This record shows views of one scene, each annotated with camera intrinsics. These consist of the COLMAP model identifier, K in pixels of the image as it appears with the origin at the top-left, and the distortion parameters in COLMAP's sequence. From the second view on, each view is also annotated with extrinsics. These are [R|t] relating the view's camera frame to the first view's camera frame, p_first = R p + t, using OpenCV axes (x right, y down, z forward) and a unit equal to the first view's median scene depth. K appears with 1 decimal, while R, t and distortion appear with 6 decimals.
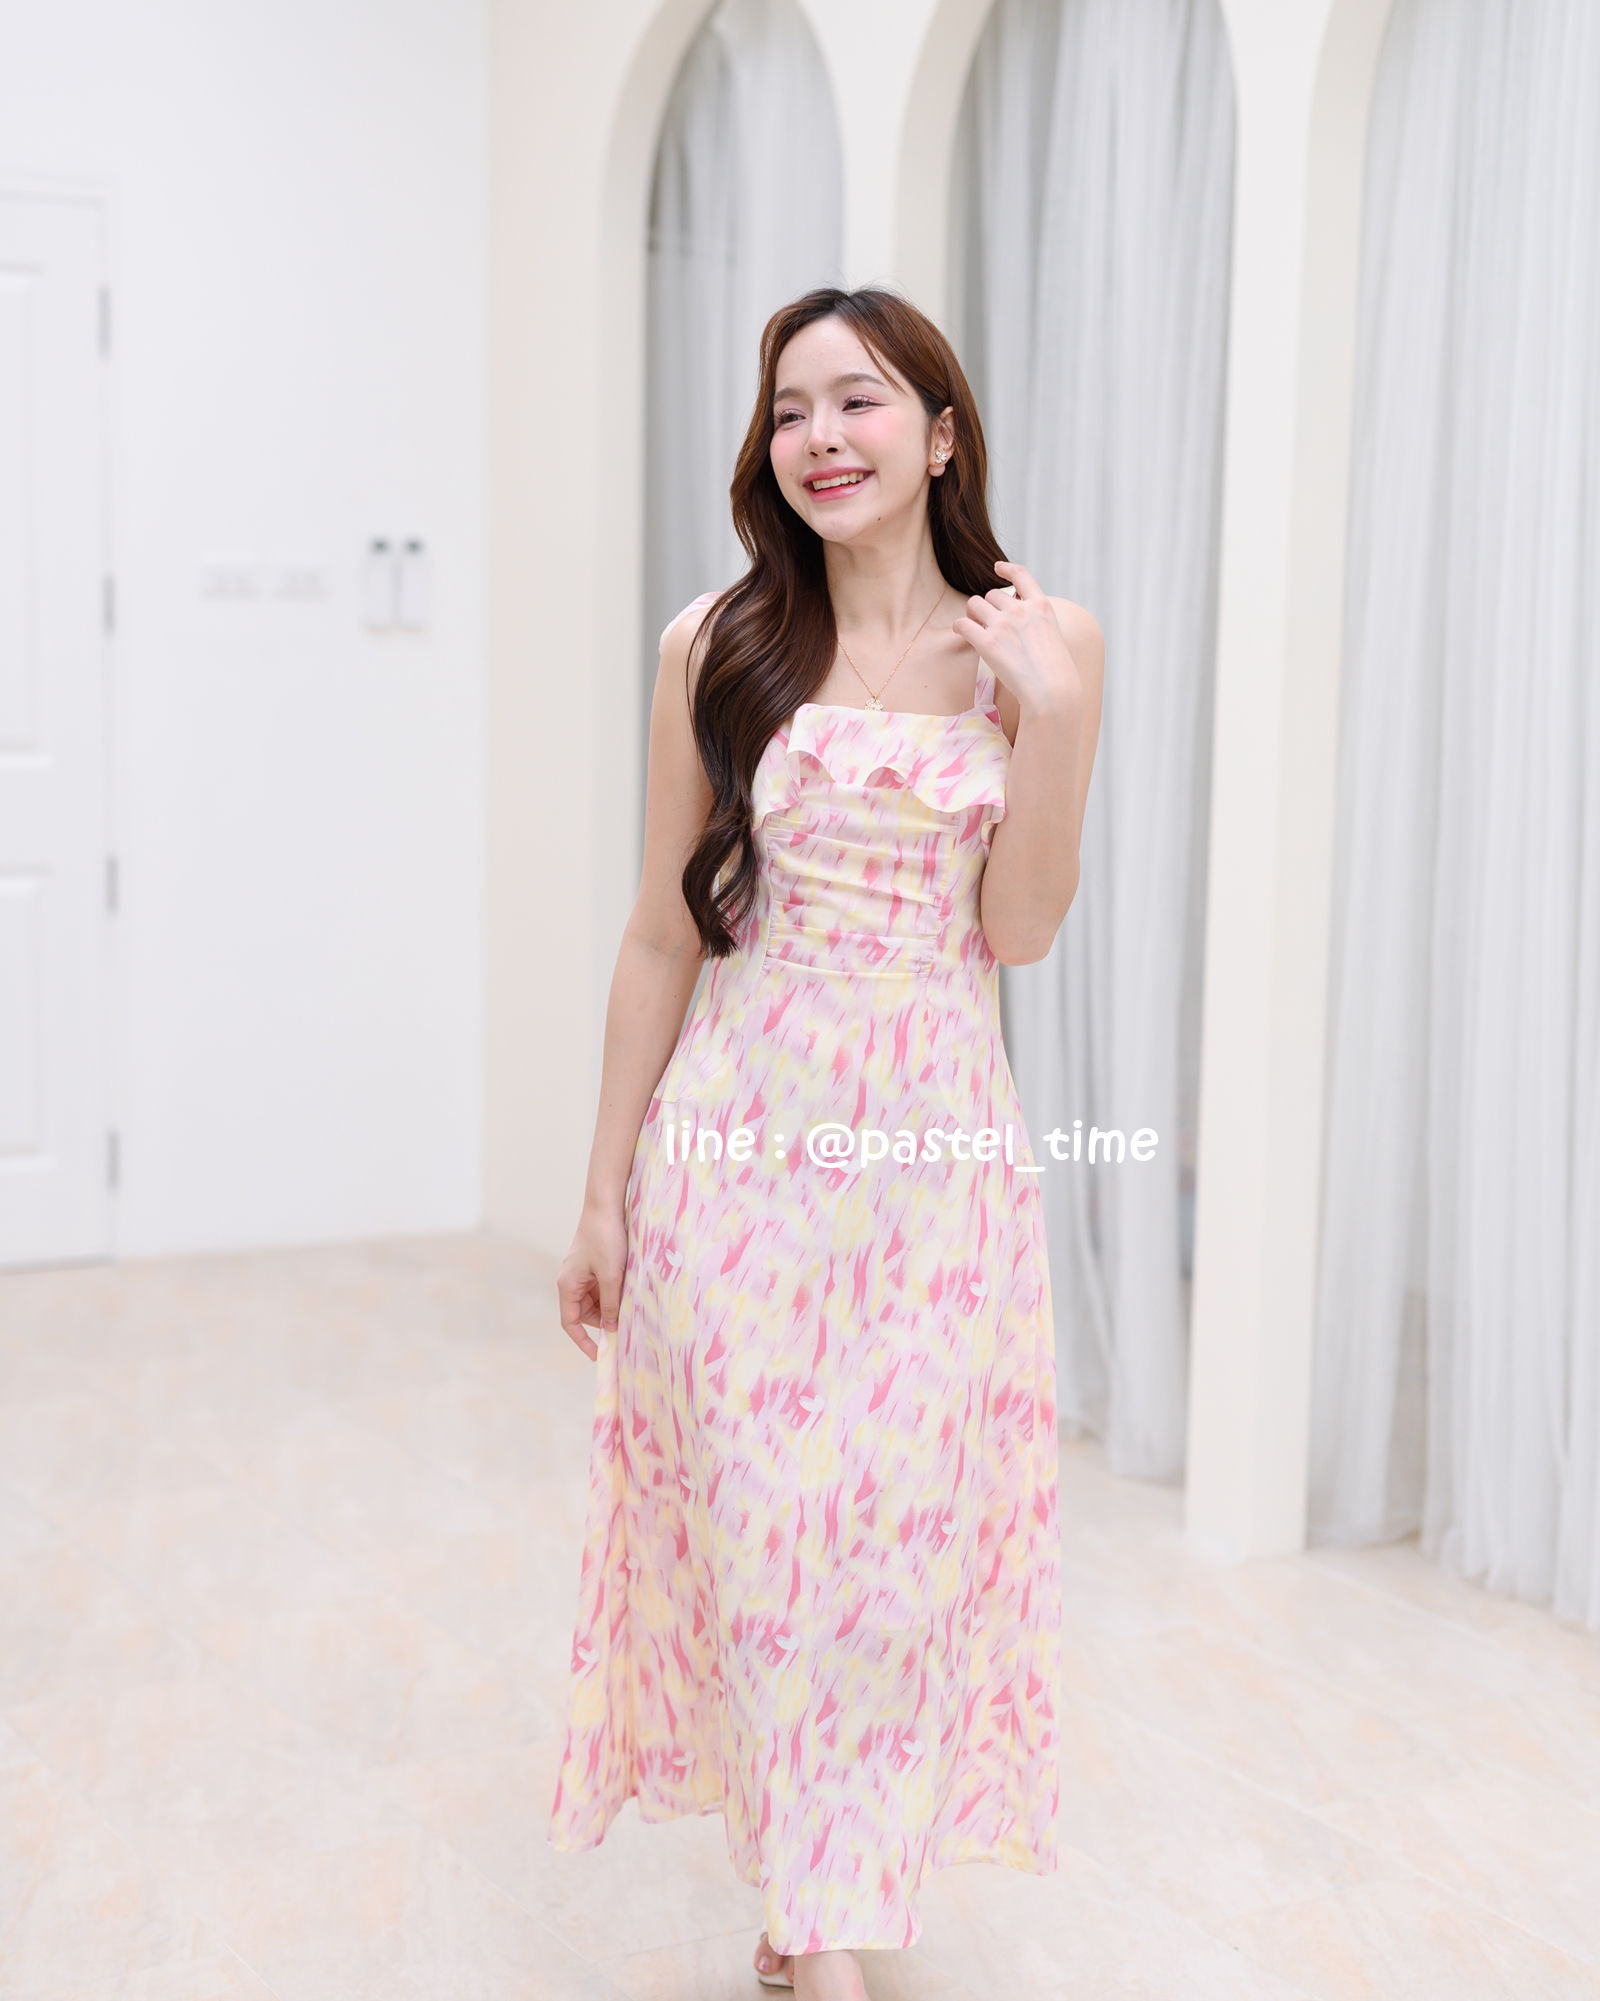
lens RADIAL K [[3573.7, 0, 810.0], [0, 3573.7, 1001.3], [0, 0, 1]] dist [0.116137, 0.000000]
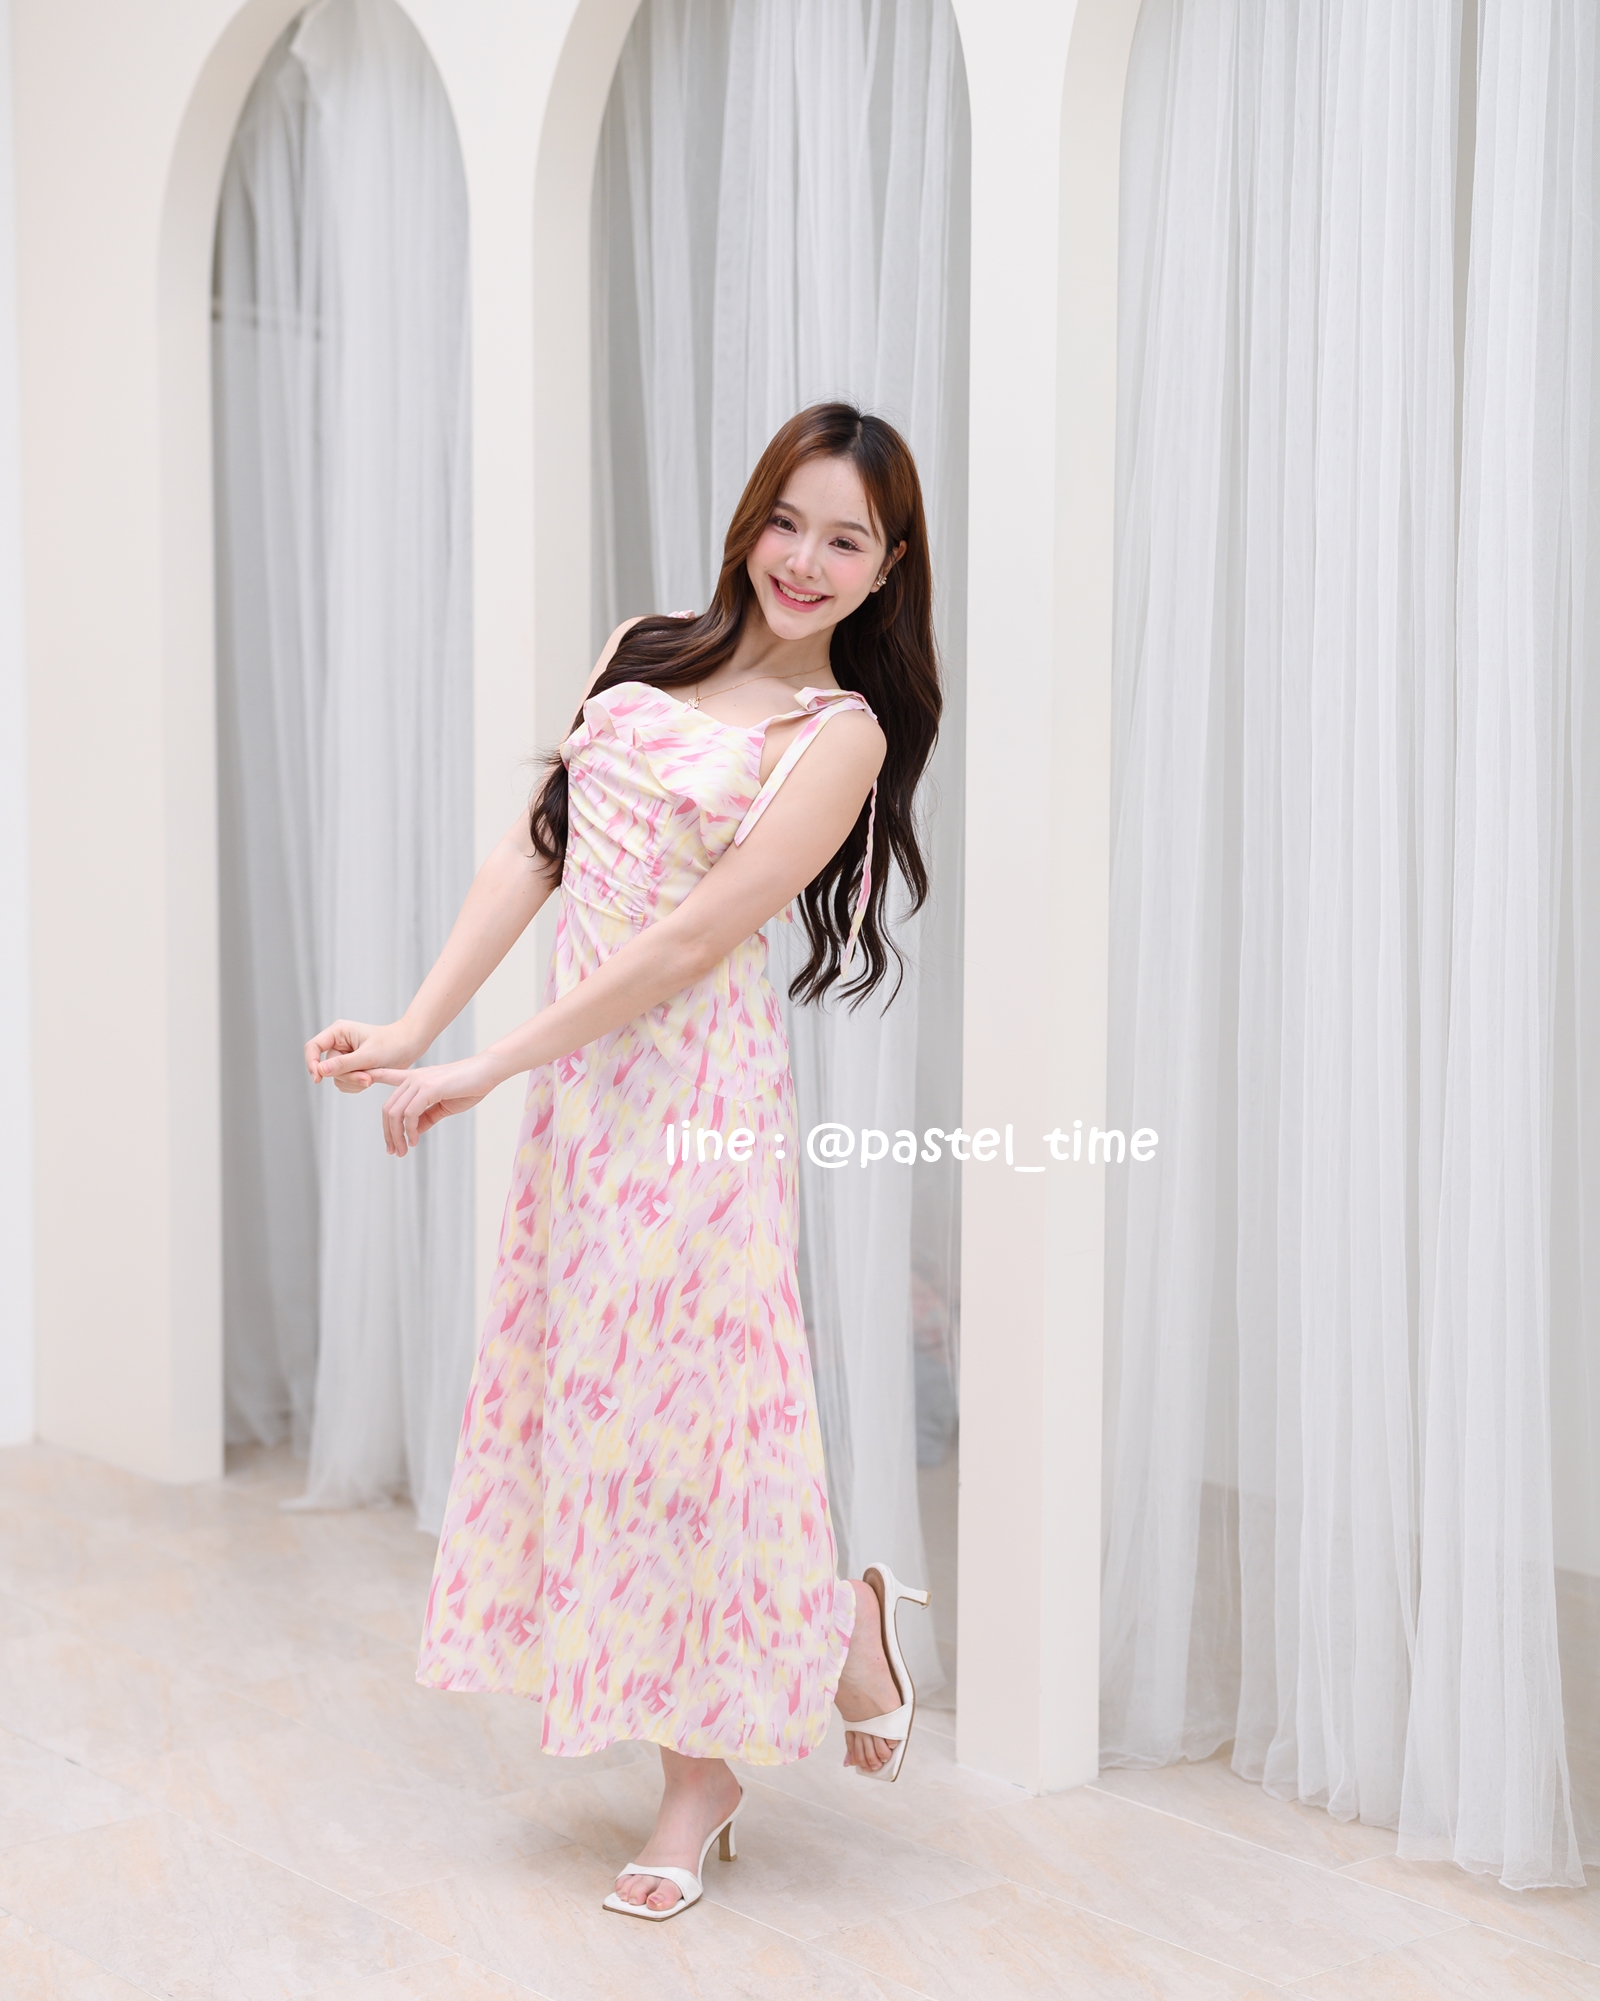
lens RADIAL K [[3573.7, 0, 782.8], [0, 3573.7, 993.9], [0, 0, 1]] dist [0.116137, 0.000000]
pose [[0.988722, -0.026376, 0.147423, -0.056831], [0.034173, 0.998134, -0.050606, 0.008477], [-0.145813, 0.055073, 0.987778, 0.162340]]
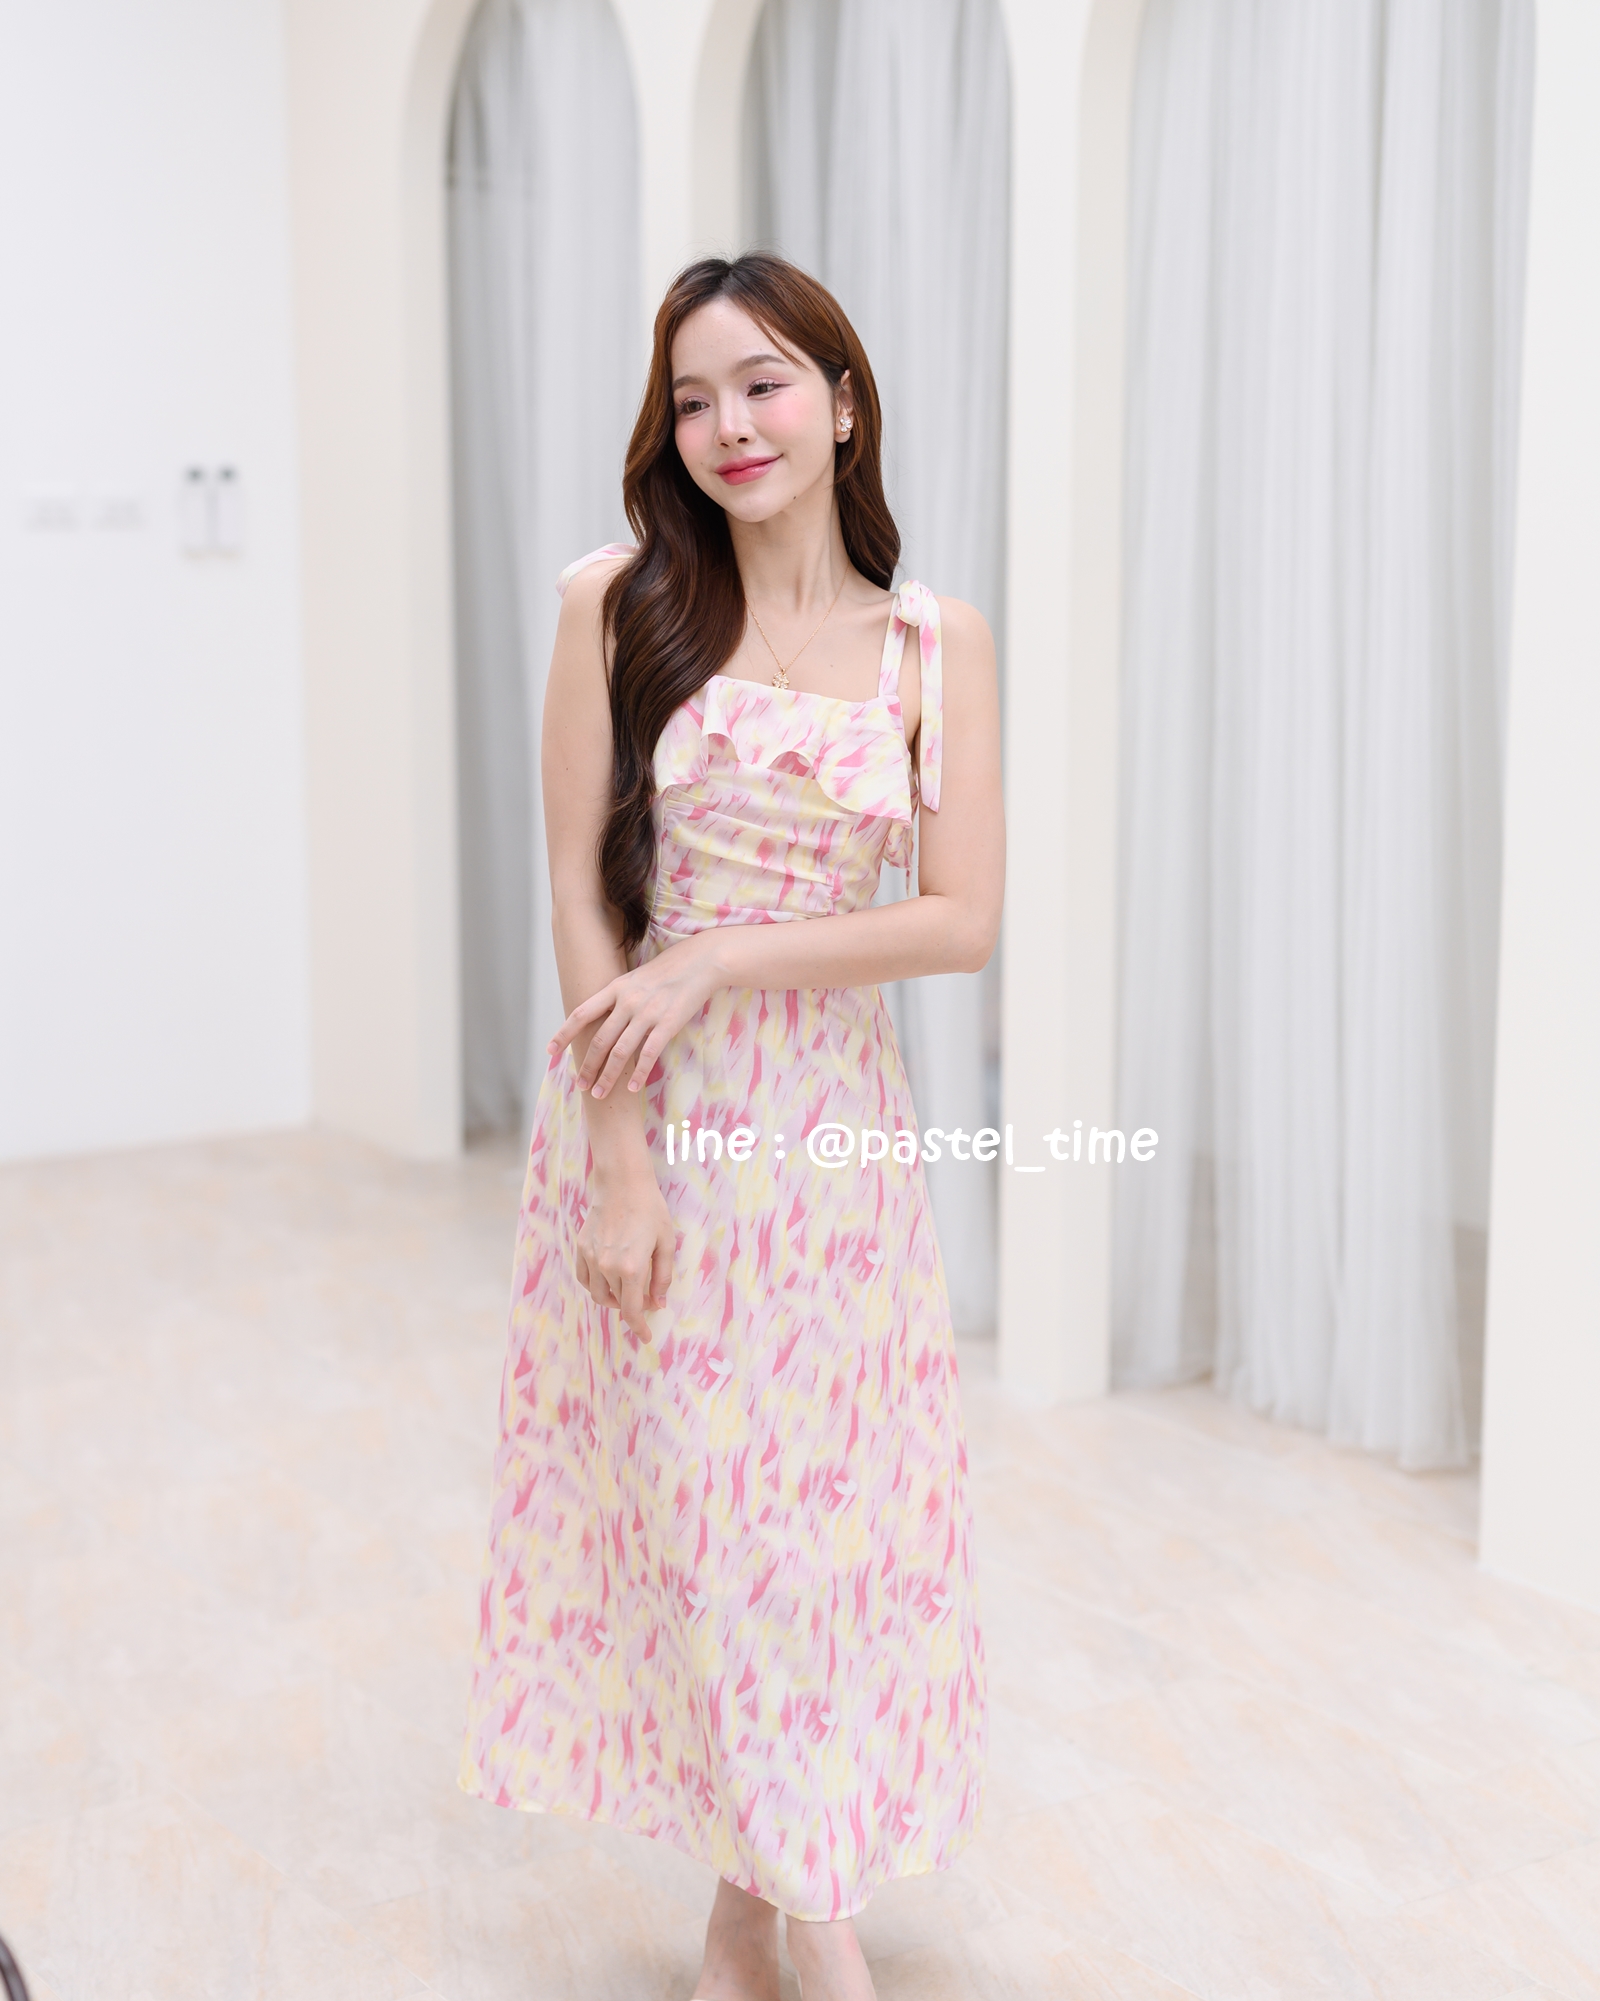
lens RADIAL K [[3573.7, 0, 816.2], [0, 3573.7, 971.2], [0, 0, 1]] dist [0.116137, 0.000000]
pose [[0.997121, -0.031338, 0.069045, -0.023376], [0.029395, 0.999148, 0.028982, -0.010556], [-0.069895, -0.026869, 0.997192, -0.083321]]
